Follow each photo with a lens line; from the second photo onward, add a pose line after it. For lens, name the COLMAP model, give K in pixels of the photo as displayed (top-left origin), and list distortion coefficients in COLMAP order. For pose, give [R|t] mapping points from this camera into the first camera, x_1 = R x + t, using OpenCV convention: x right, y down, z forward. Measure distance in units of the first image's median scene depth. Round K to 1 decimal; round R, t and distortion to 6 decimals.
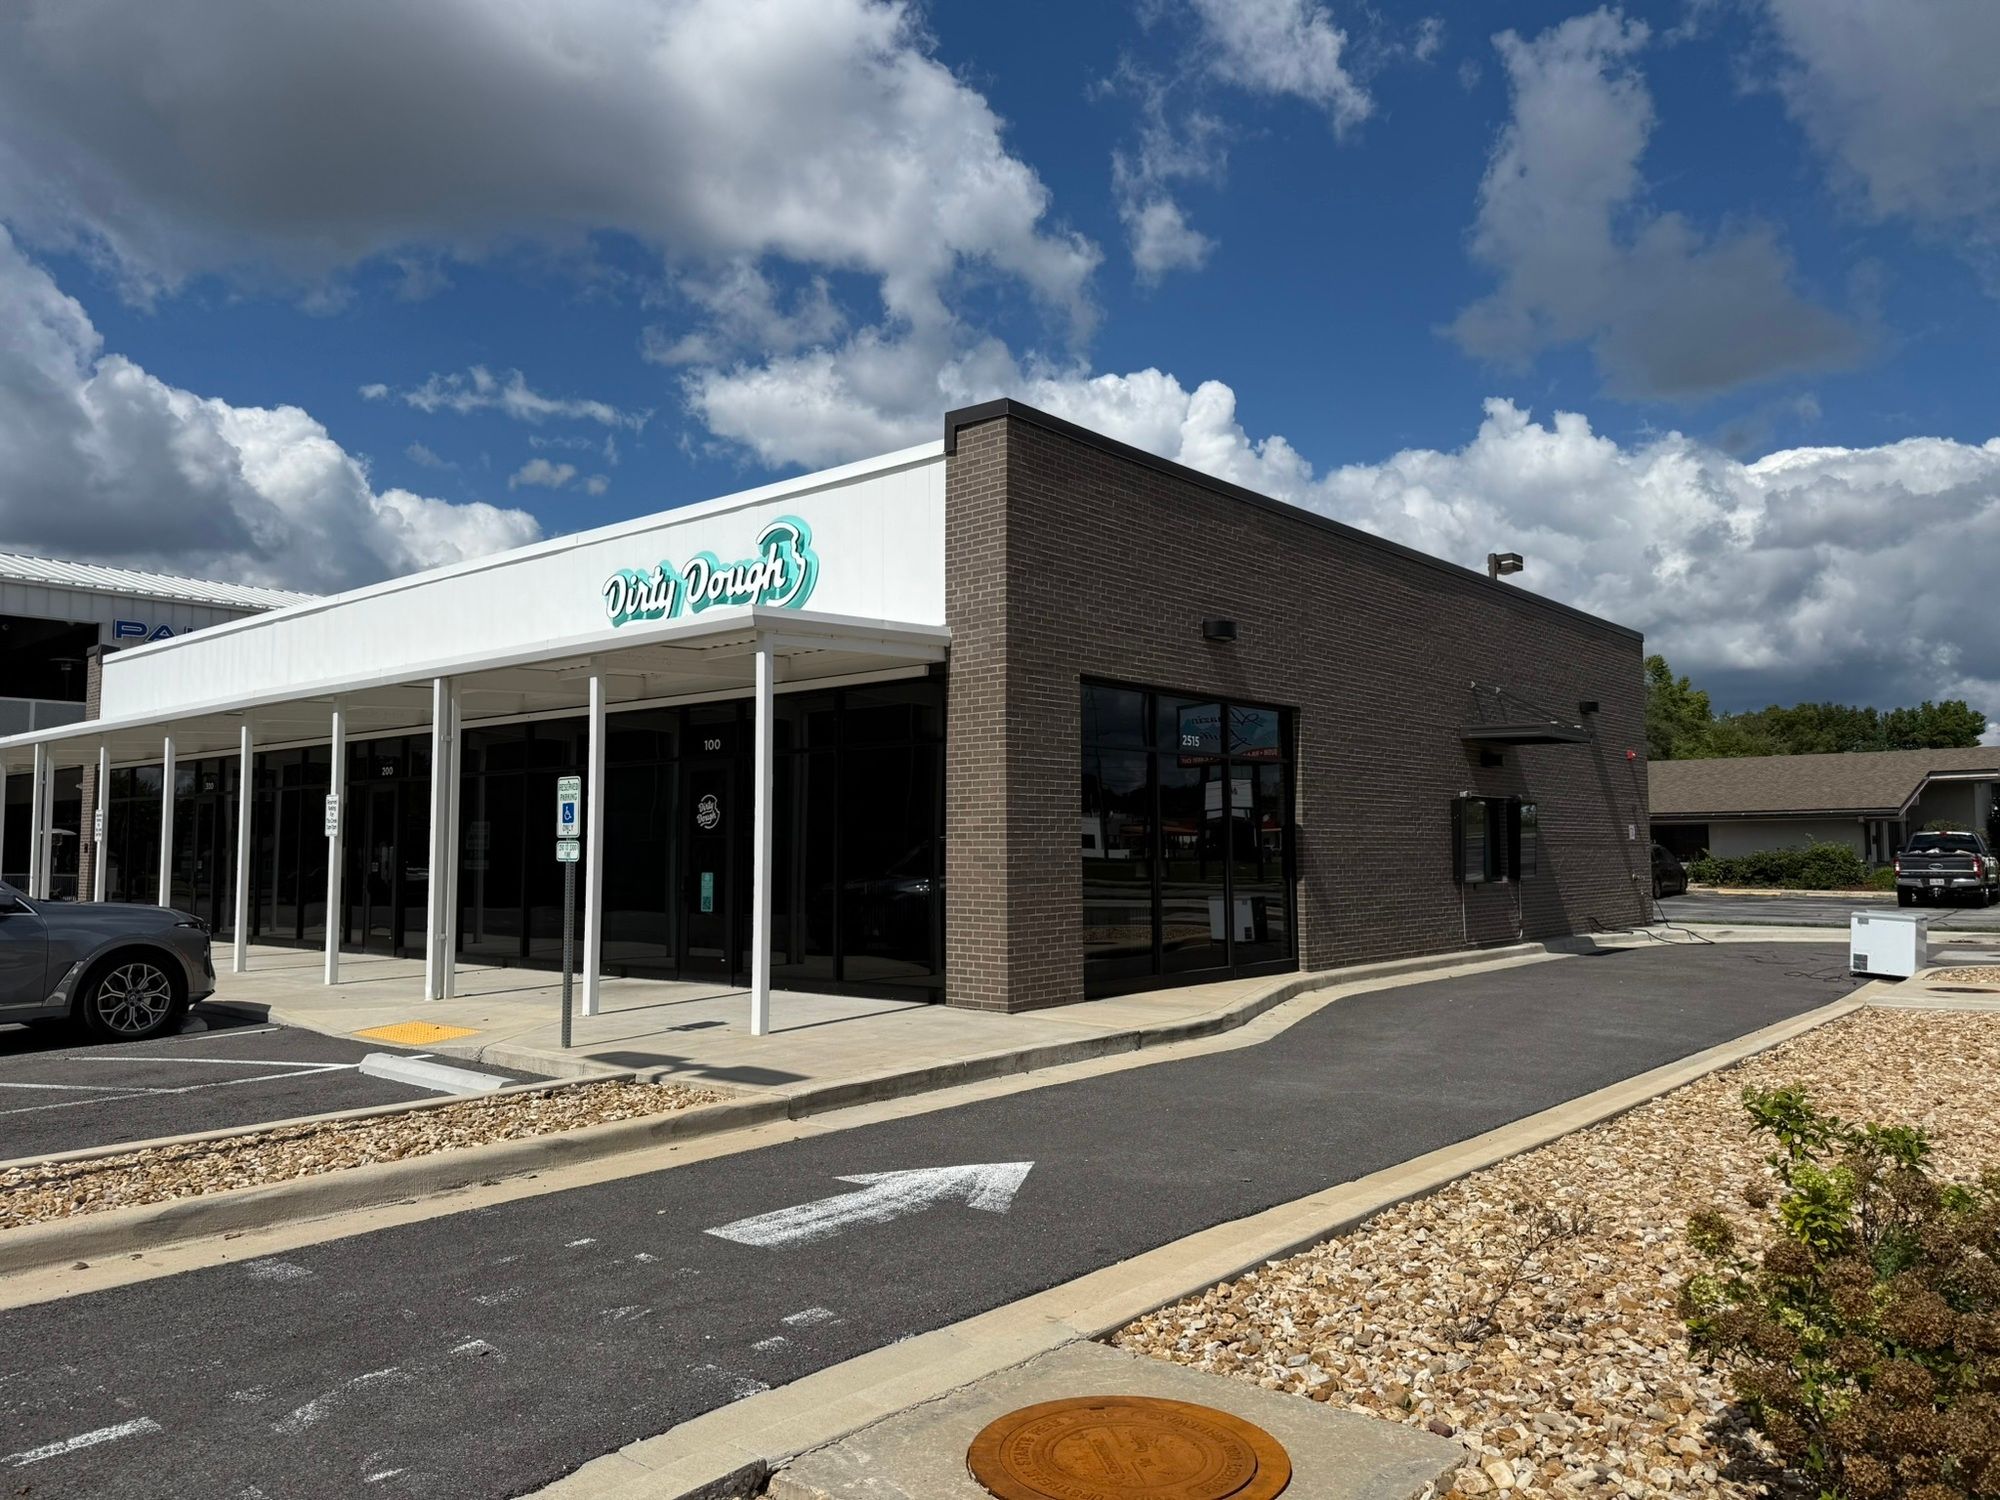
lens RADIAL K [[1380.7, 0, 1000.0], [0, 1380.7, 750.0], [0, 0, 1]] dist [0.141691, -0.180232]
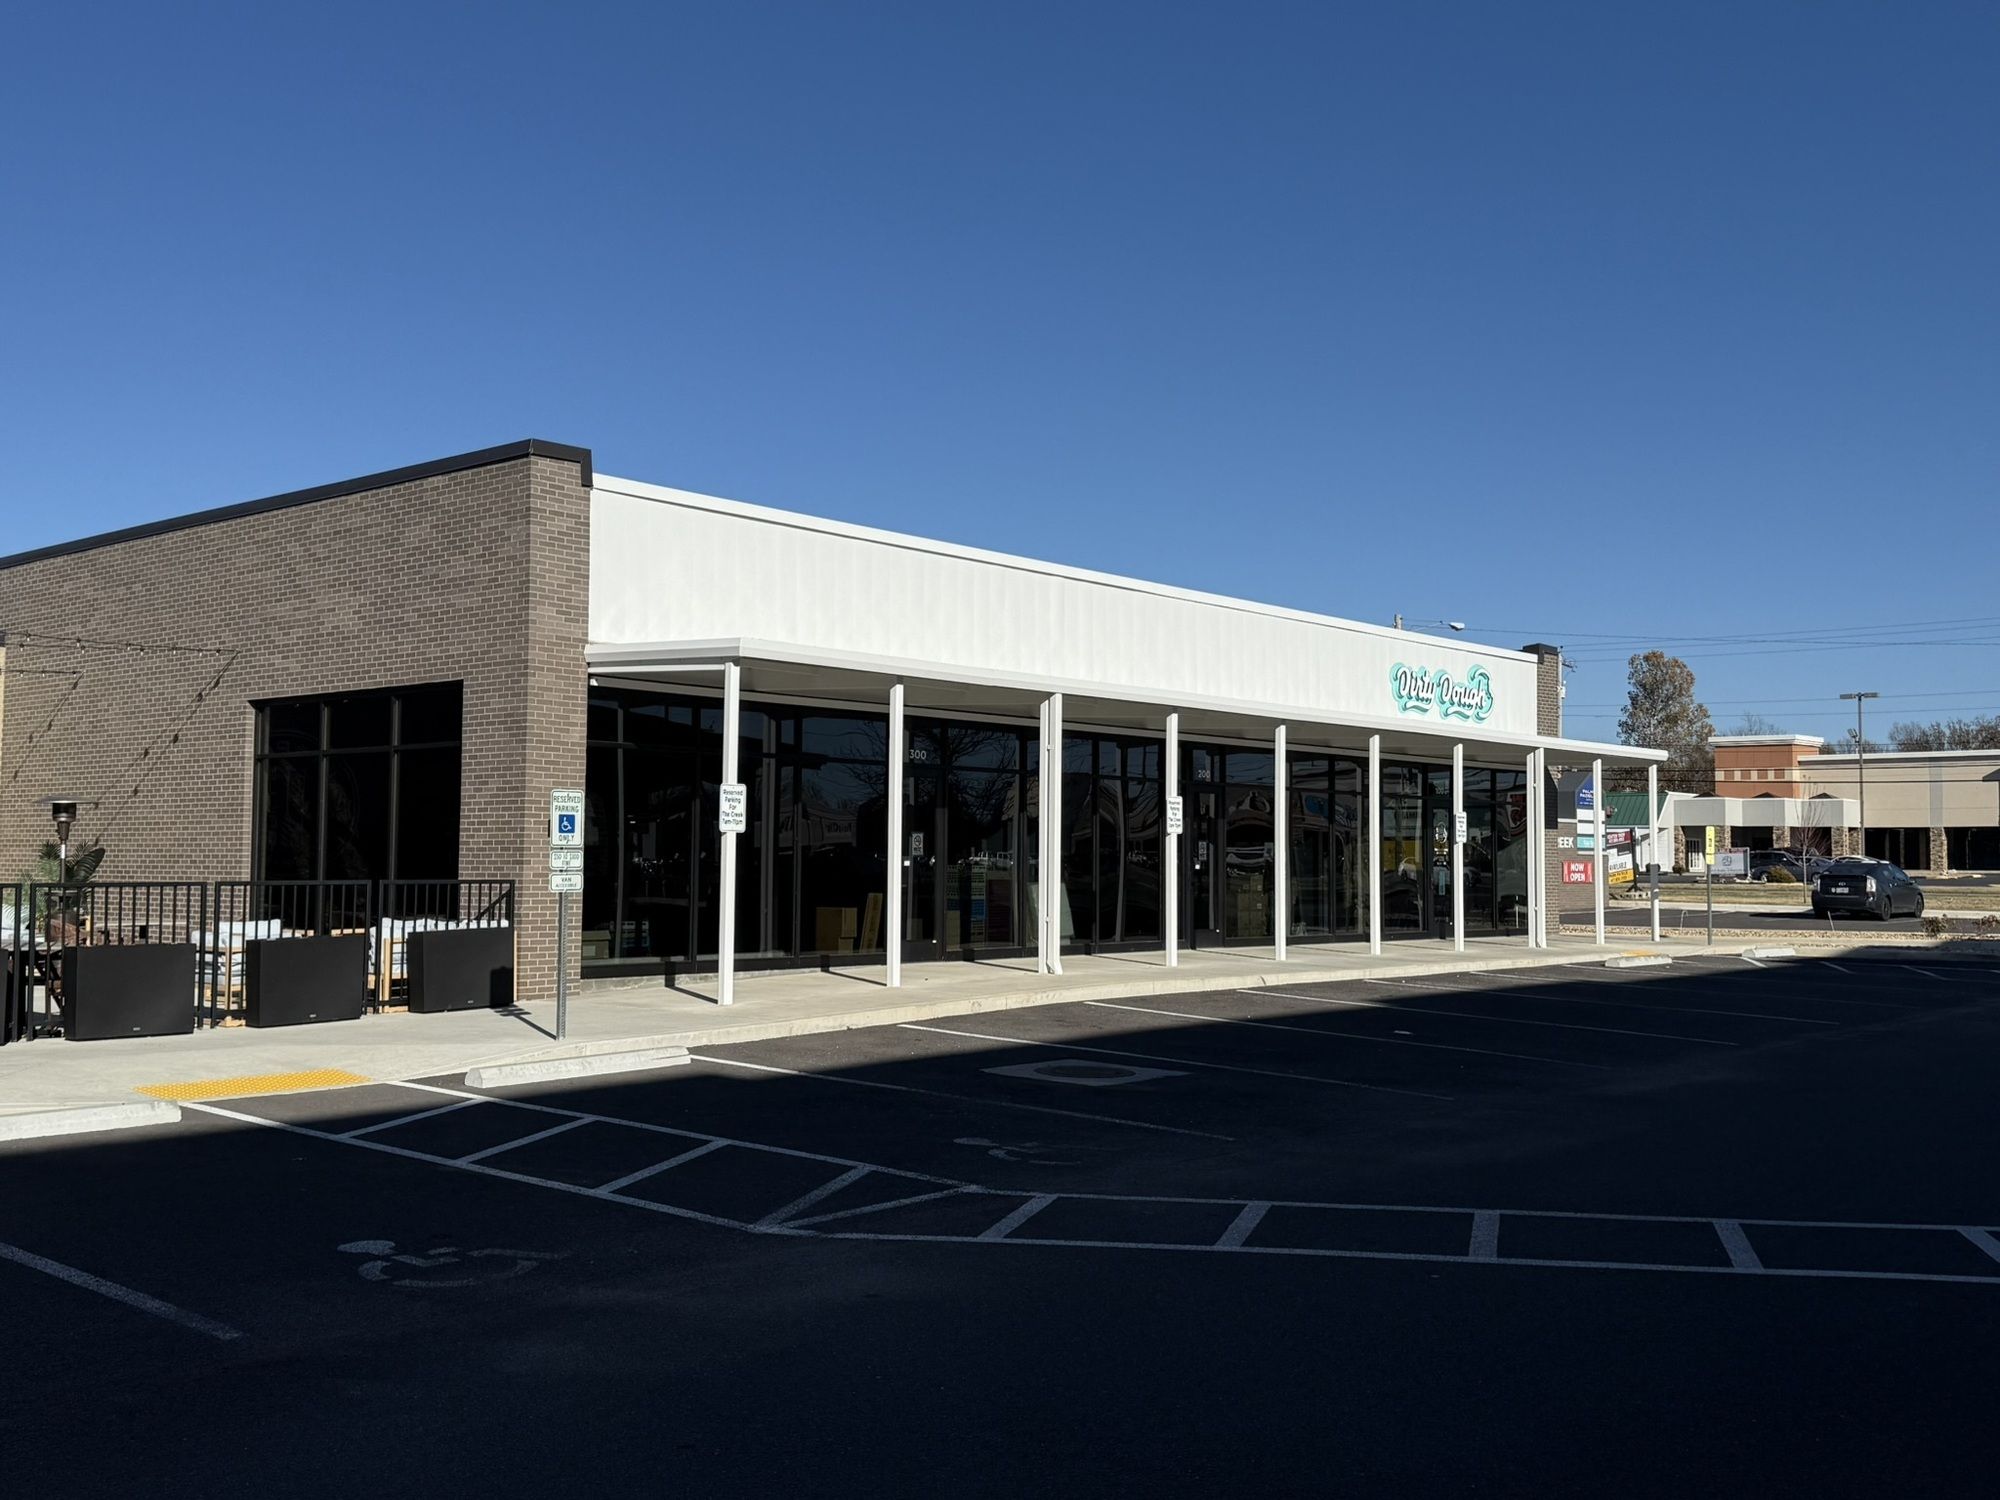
lens RADIAL K [[1924.1, 0, 1007.9], [0, 1924.1, 750.9], [0, 0, 1]] dist [0.098144, -0.005236]
pose [[0.018116, 0.062609, 0.997874, -2.357047], [-0.082836, 0.994700, -0.060906, 0.123075], [-0.996399, -0.081556, 0.023207, 1.398657]]
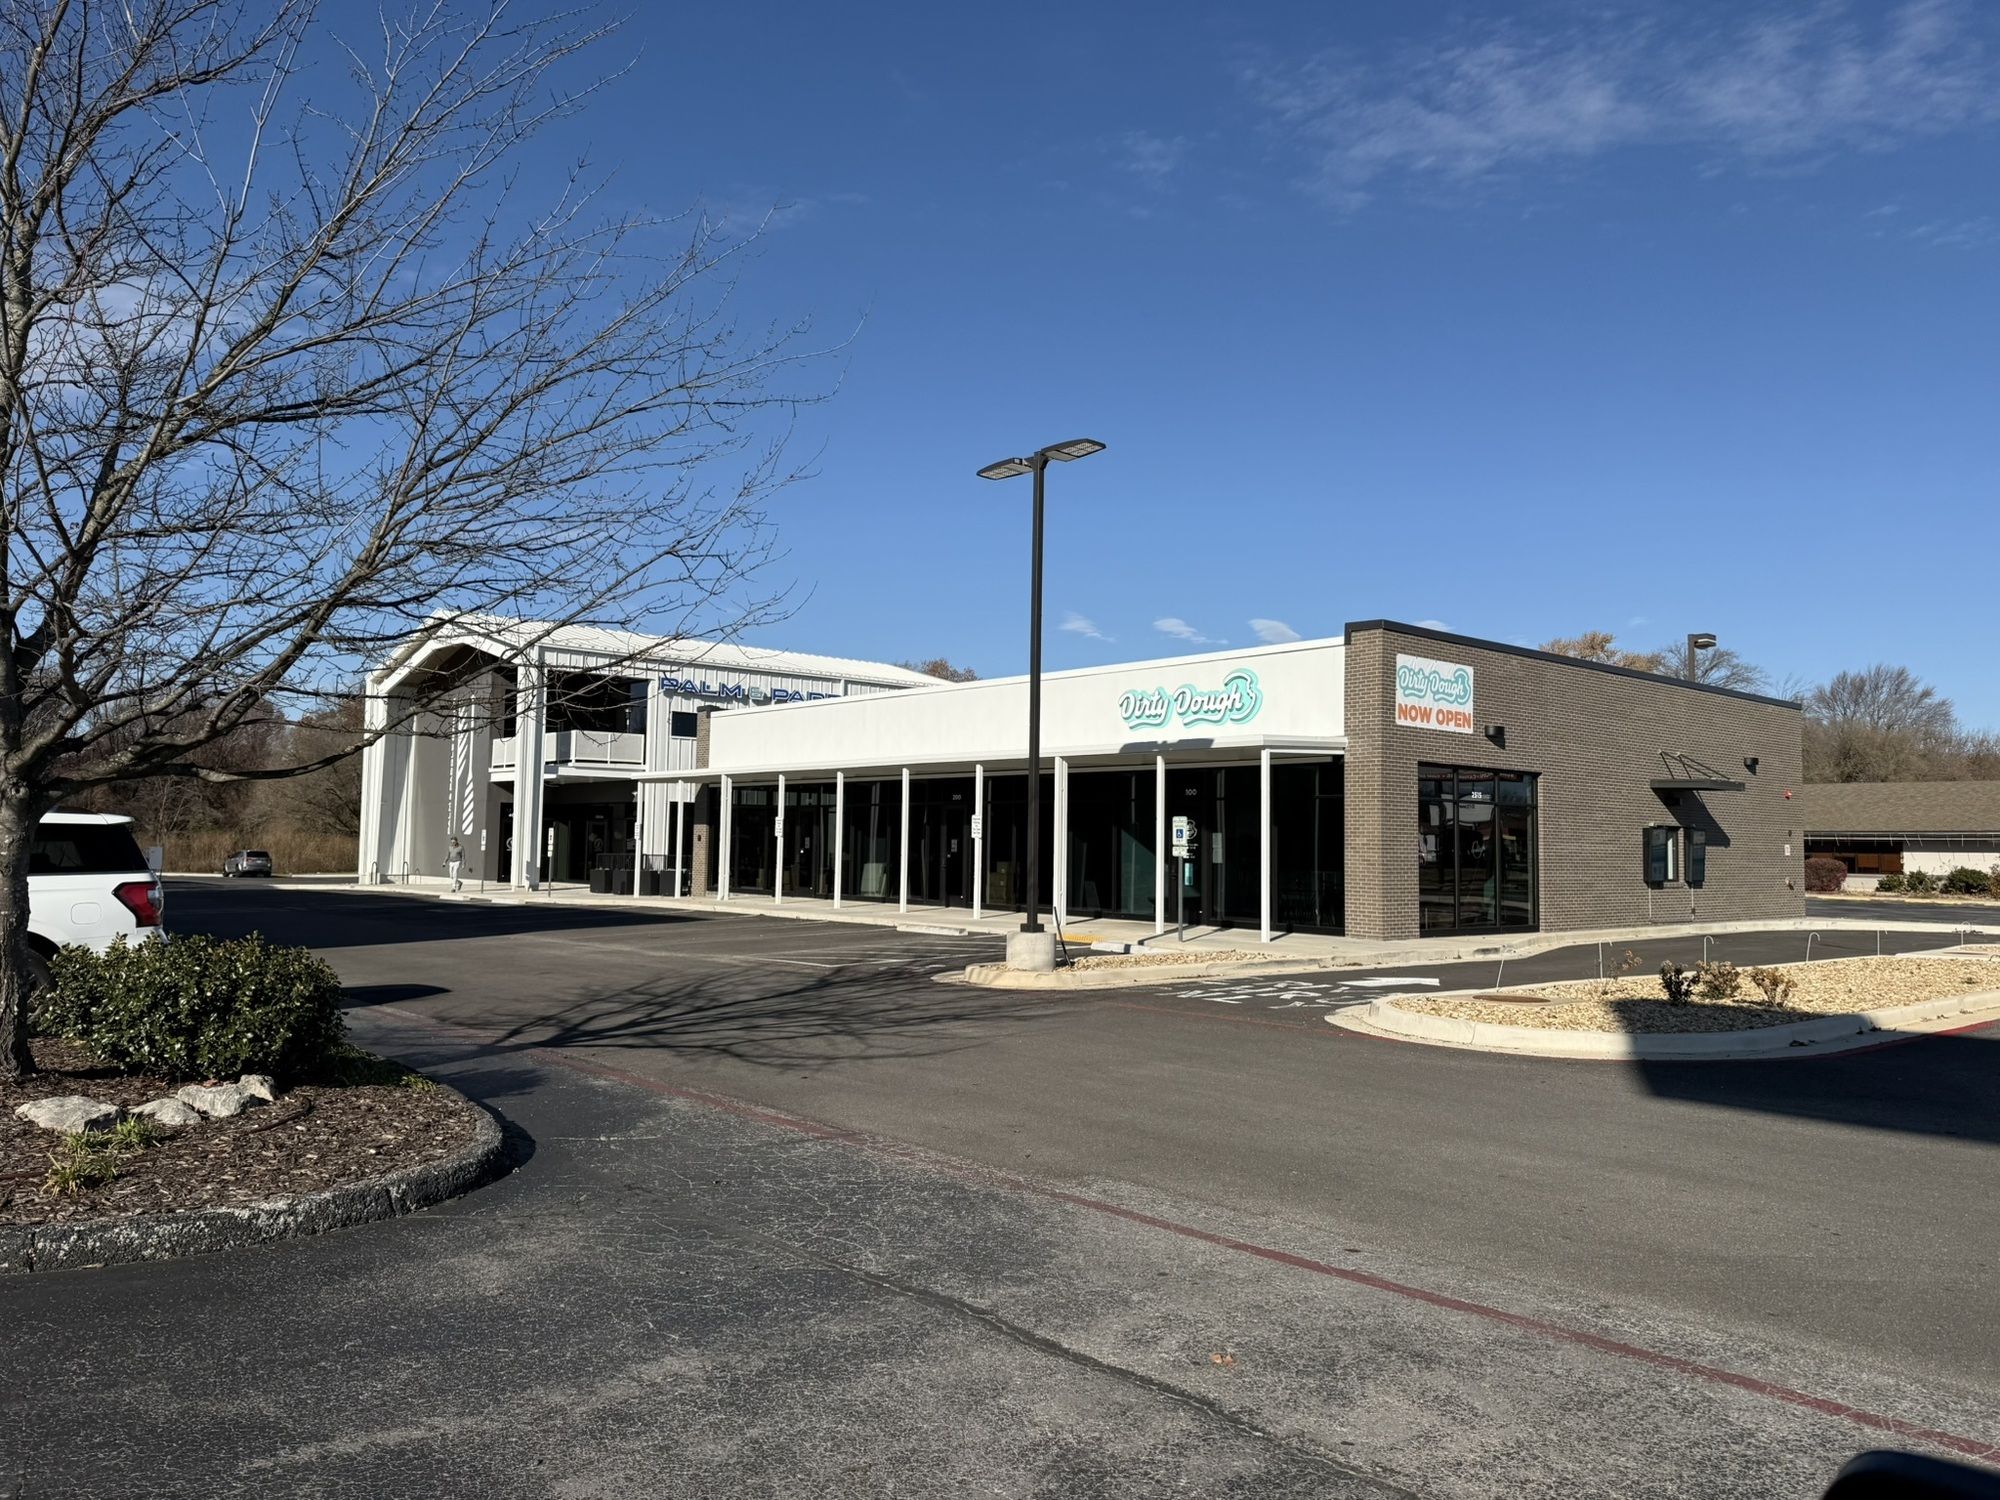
lens RADIAL K [[1392.2, 0, 973.7], [0, 1392.2, 752.2], [0, 0, 1]] dist [0.087301, -0.116471]
pose [[0.987206, 0.010638, -0.159098, -0.191449], [-0.009835, 0.999935, 0.005830, -0.060693], [0.159149, -0.004191, 0.987246, -0.785875]]
